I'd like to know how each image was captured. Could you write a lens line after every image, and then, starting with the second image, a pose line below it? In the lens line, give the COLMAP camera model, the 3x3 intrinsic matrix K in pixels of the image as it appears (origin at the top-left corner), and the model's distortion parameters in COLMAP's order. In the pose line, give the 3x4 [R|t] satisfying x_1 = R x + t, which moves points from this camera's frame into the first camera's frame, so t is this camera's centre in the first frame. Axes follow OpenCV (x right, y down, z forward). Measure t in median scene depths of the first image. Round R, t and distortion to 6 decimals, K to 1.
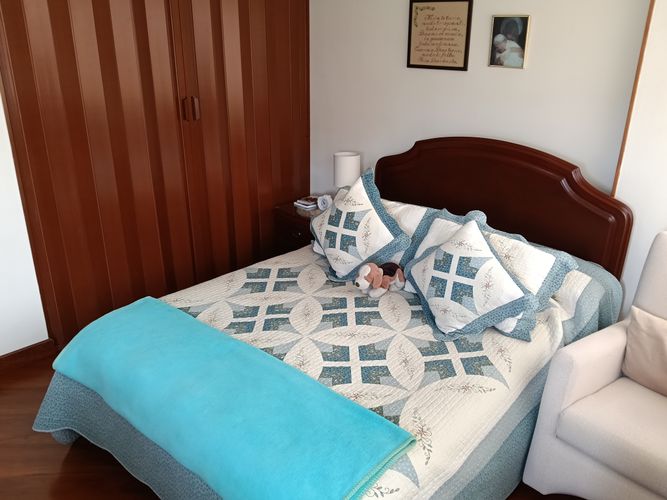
lens RADIAL K [[547.4, 0, 338.7], [0, 547.4, 241.3], [0, 0, 1]] dist [0.049503, -0.111623]
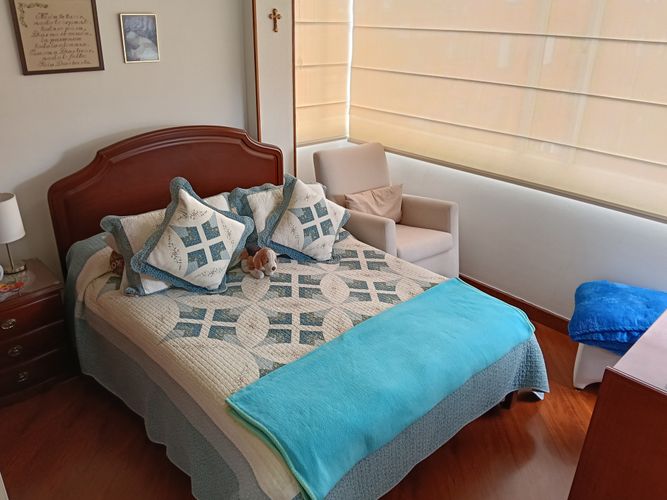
lens RADIAL K [[547.4, 0, 338.7], [0, 547.4, 241.3], [0, 0, 1]] dist [0.049503, -0.111623]
pose [[0.094830, -0.406051, 0.908917, -0.746820], [0.335153, 0.872753, 0.354928, -0.253869], [-0.937379, 0.270969, 0.218852, 0.482368]]
